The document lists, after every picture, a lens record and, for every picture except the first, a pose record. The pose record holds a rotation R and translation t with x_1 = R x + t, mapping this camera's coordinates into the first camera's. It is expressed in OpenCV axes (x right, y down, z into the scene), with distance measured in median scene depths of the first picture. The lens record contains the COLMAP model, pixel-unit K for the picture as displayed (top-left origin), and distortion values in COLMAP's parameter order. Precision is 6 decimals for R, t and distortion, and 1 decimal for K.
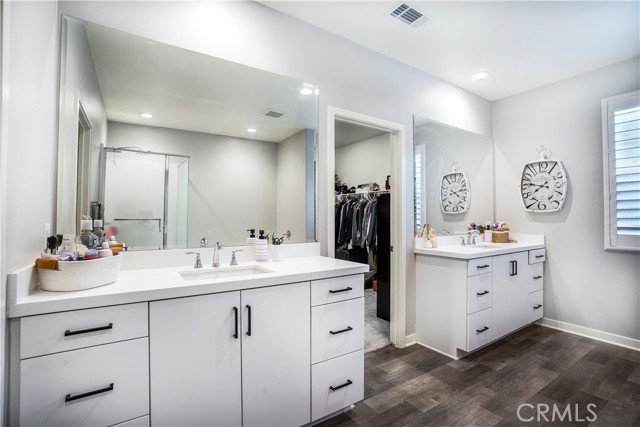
lens RADIAL K [[298.1, 0, 319.9], [0, 298.1, 217.7], [0, 0, 1]] dist [-0.031045, 0.006578]
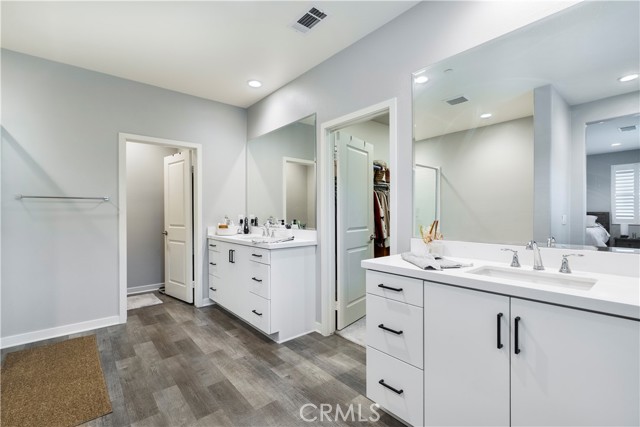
lens RADIAL K [[298.1, 0, 319.4], [0, 298.1, 210.5], [0, 0, 1]] dist [-0.031045, 0.006578]
pose [[0.101868, -0.010427, -0.994743, 1.435290], [-0.000066, 0.999945, -0.010488, 0.011375], [0.994798, 0.001134, 0.101862, 0.957388]]
